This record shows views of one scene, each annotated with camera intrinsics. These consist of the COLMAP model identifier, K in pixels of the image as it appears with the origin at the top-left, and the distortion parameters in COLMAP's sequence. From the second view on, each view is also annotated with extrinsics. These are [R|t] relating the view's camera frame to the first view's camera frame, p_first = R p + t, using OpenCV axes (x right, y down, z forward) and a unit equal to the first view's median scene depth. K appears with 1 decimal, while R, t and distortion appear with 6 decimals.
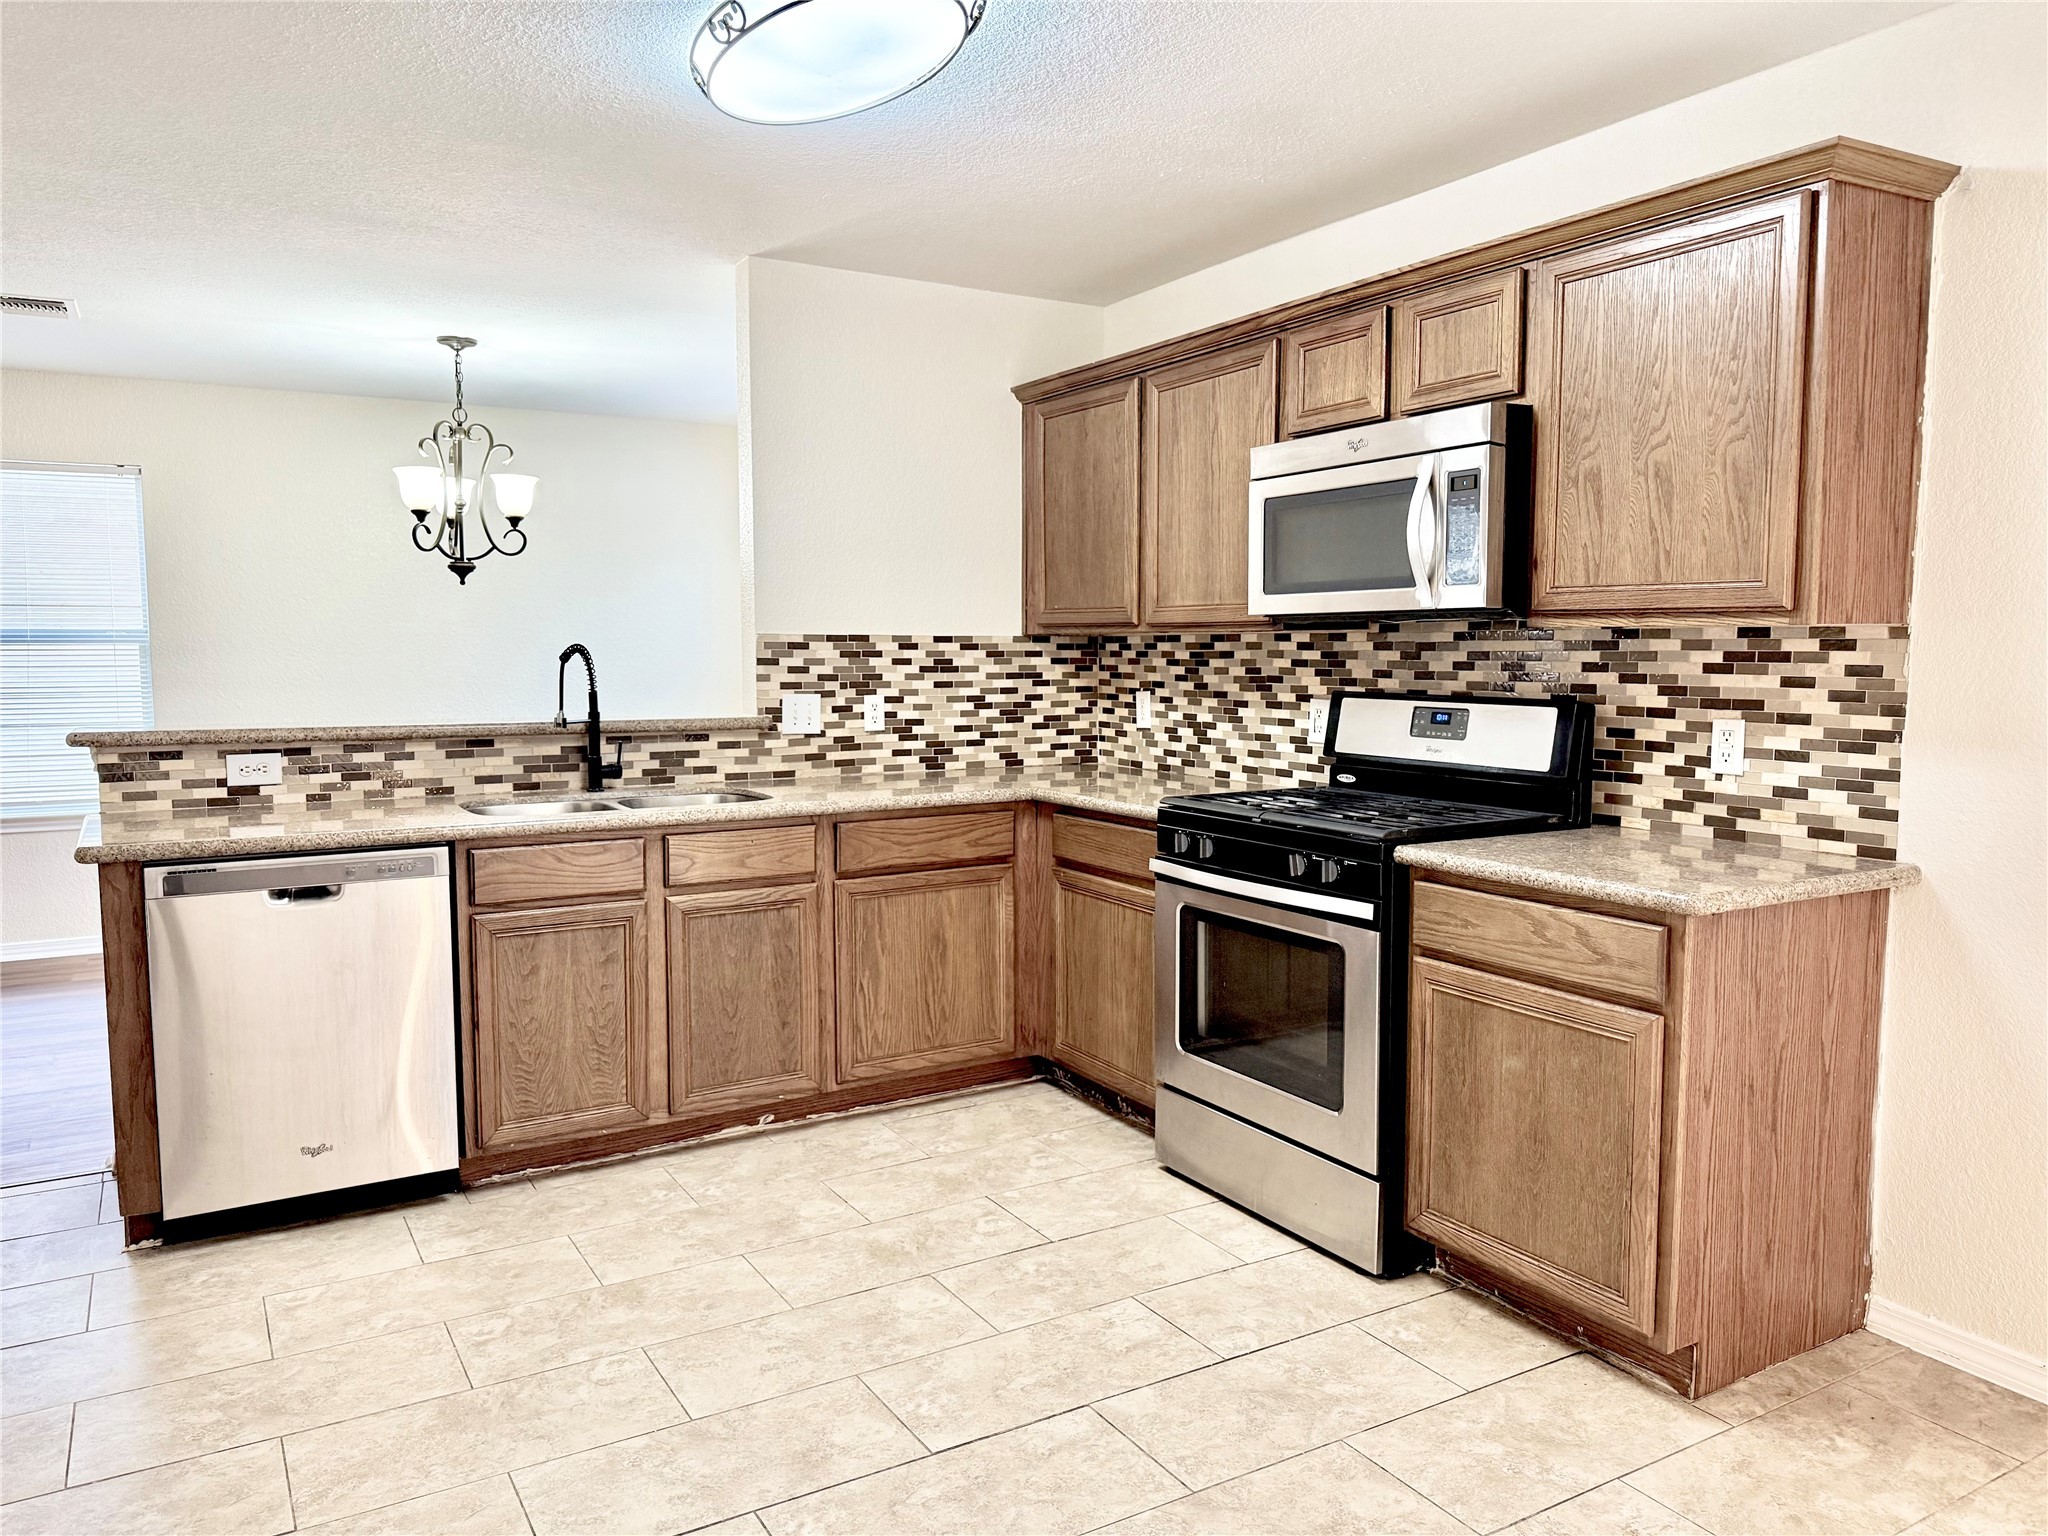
lens RADIAL K [[1433.9, 0, 1013.3], [0, 1433.9, 777.5], [0, 0, 1]] dist [-0.004464, -0.003895]
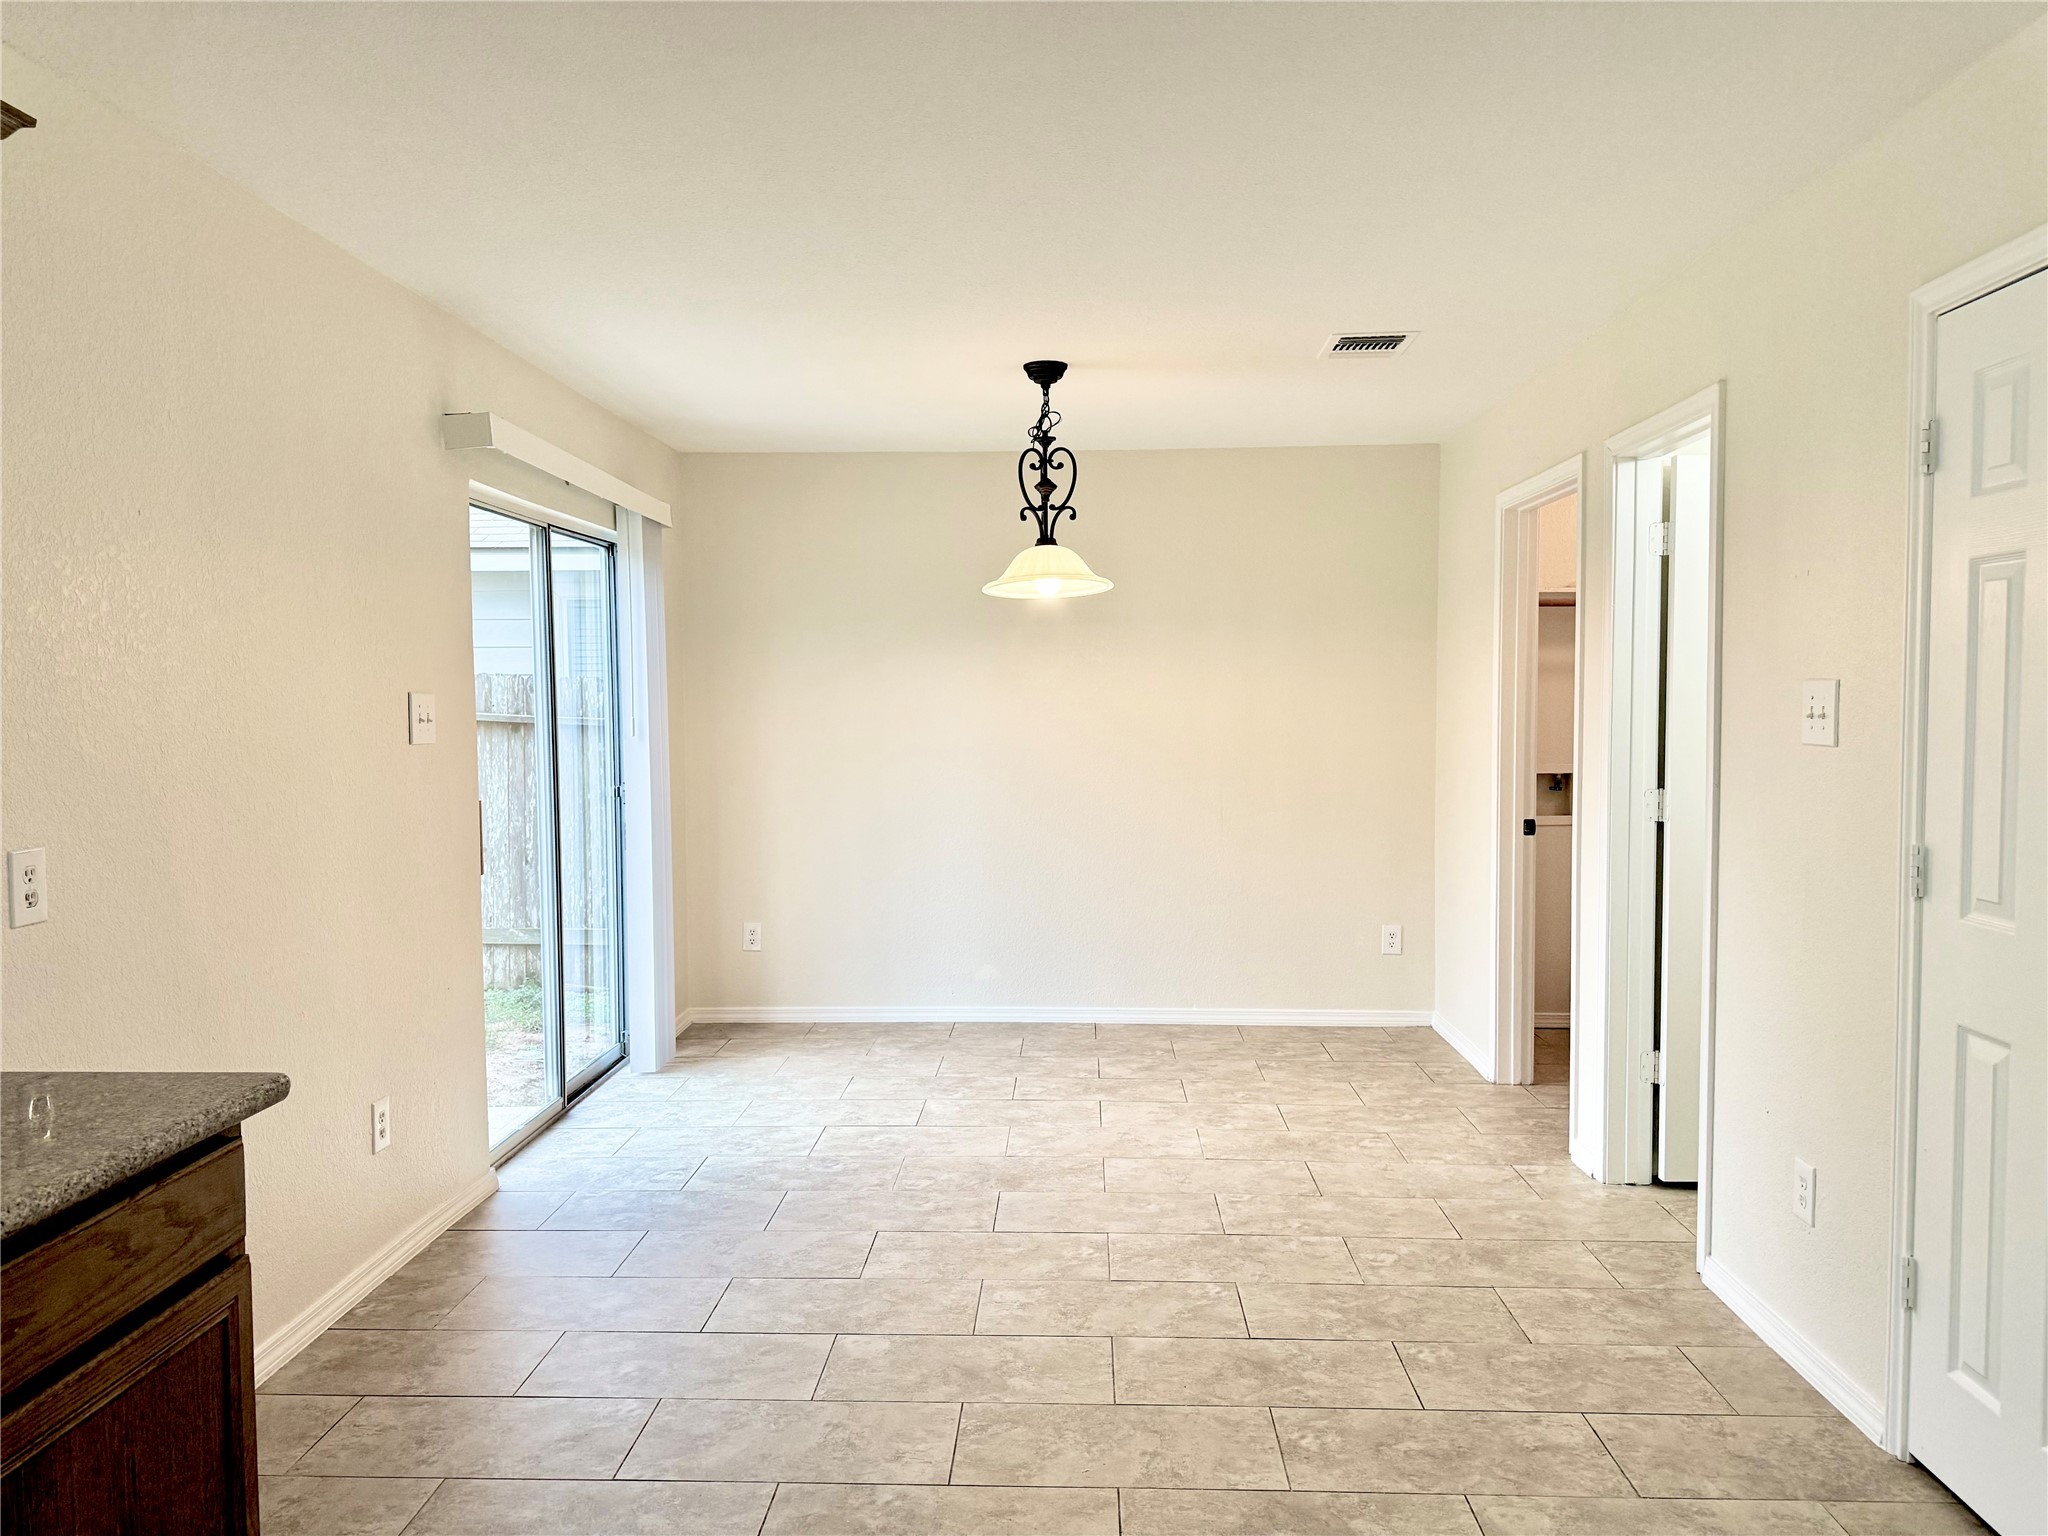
lens RADIAL K [[1425.7, 0, 1024.0], [0, 1425.7, 768.0], [0, 0, 1]] dist [0.175636, -0.273769]
pose [[-0.852770, -0.019914, 0.521907, -0.260836], [0.056588, 0.989867, 0.130232, -0.143106], [-0.519212, 0.140591, -0.843002, 1.182286]]
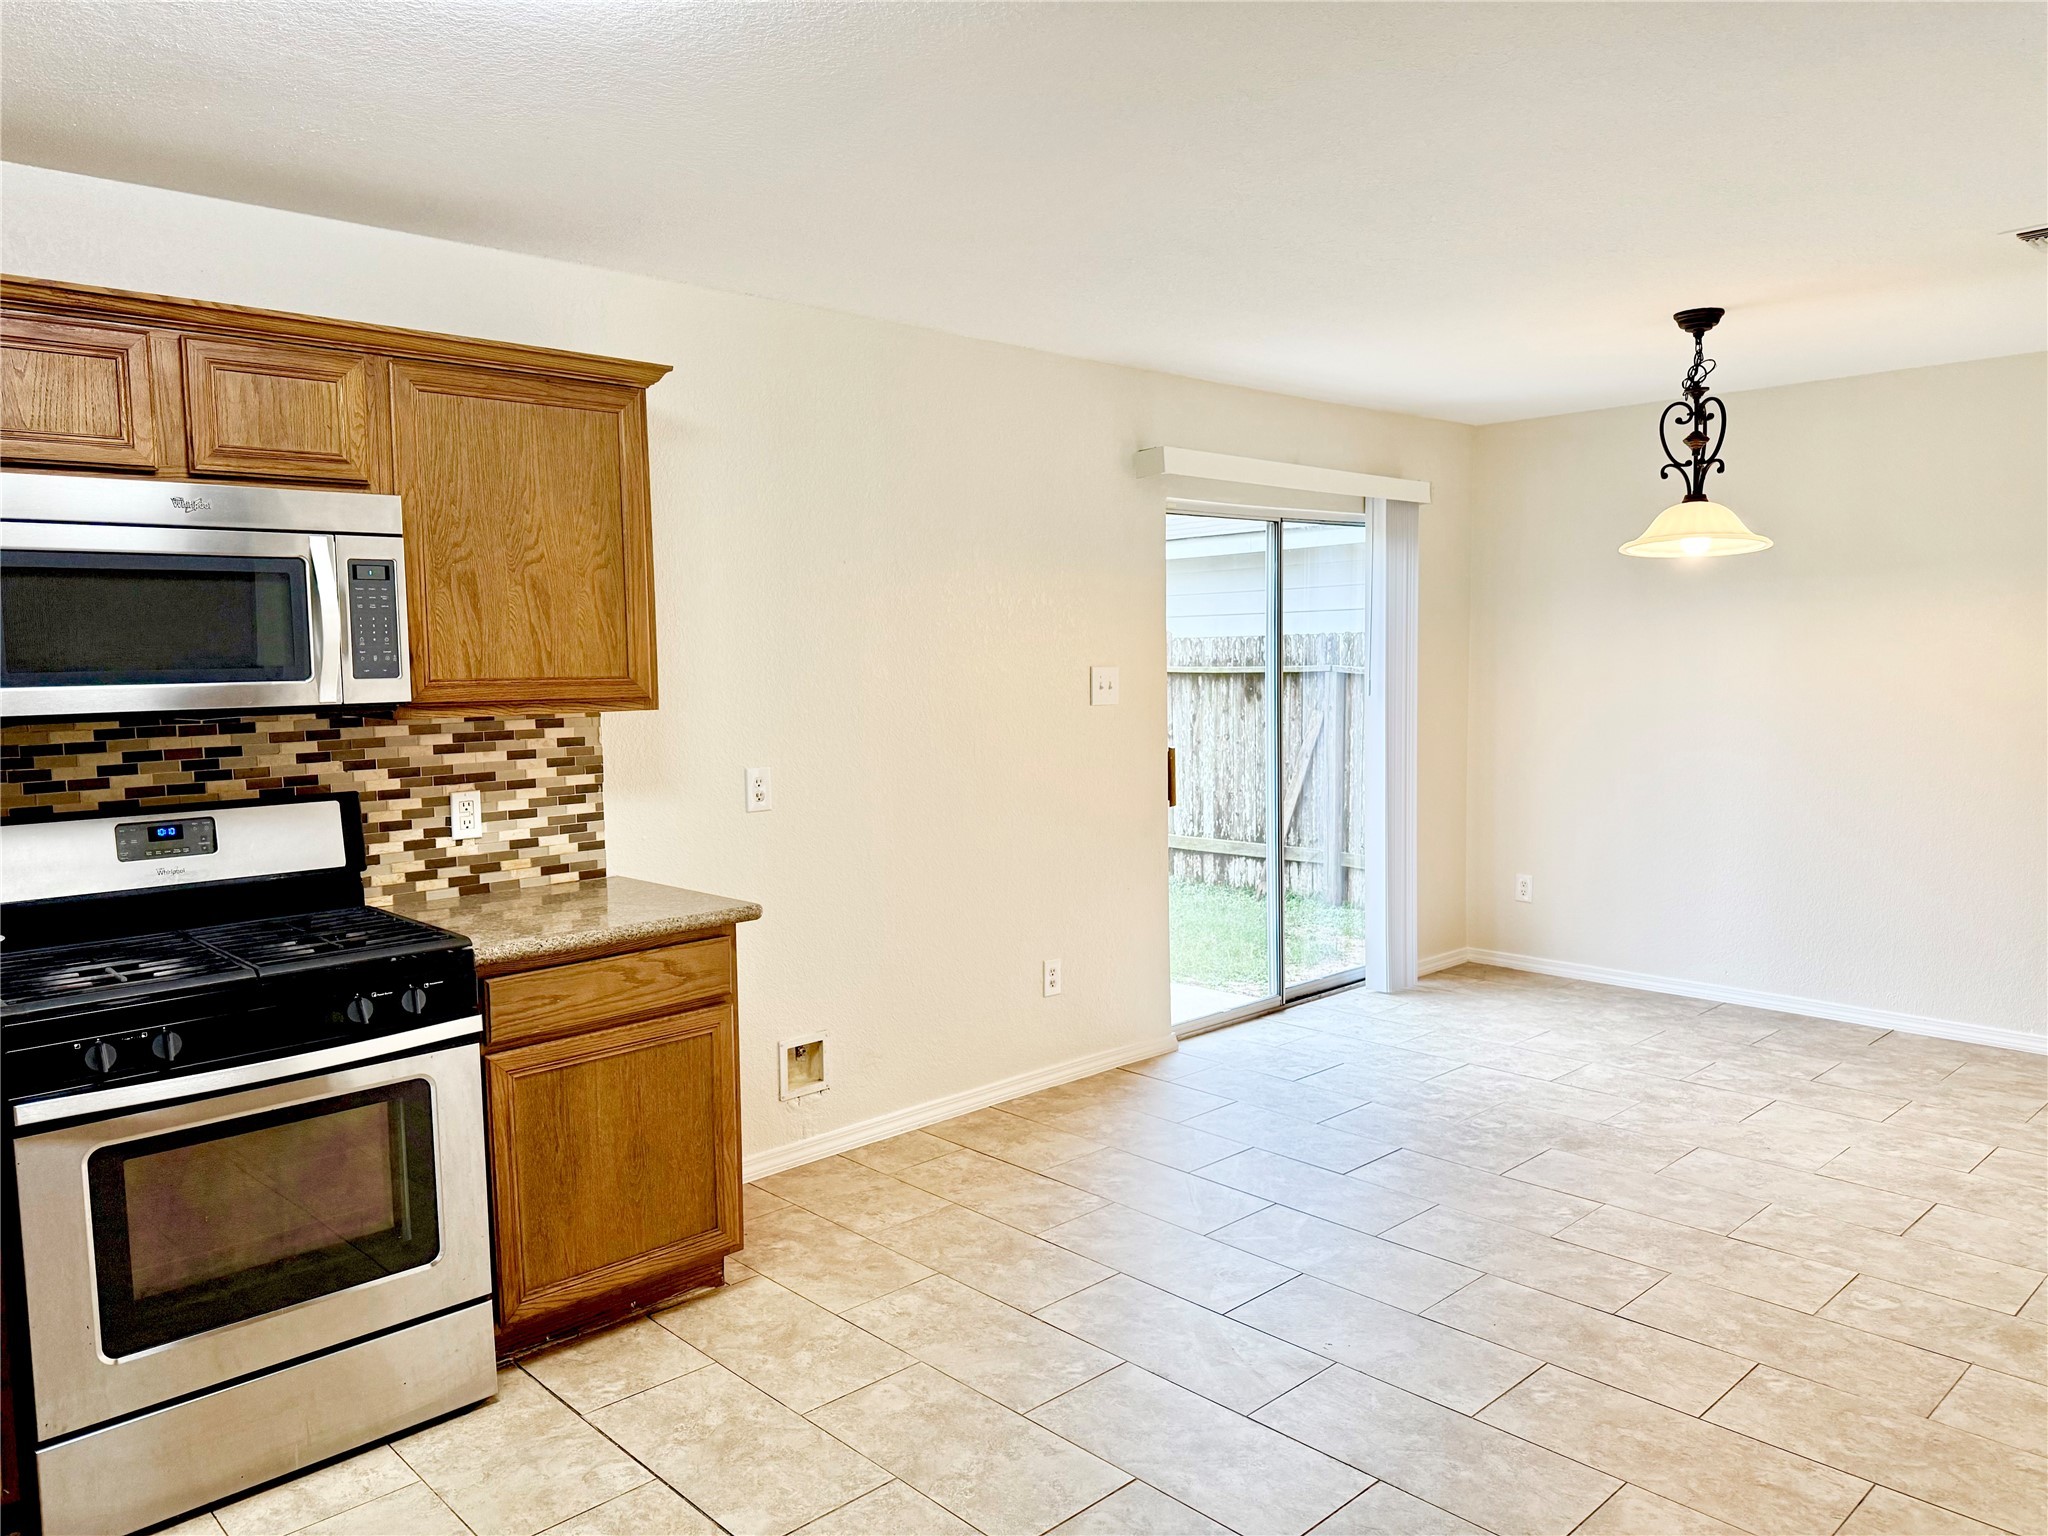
lens RADIAL K [[1429.7, 0, 1024.0], [0, 1429.7, 768.0], [0, 0, 1]] dist [-0.001510, -0.001007]
pose [[-0.237649, -0.072424, 0.968647, -0.752588], [0.108960, 0.988935, 0.100673, -0.130919], [-0.965220, 0.129468, -0.227128, 0.849530]]
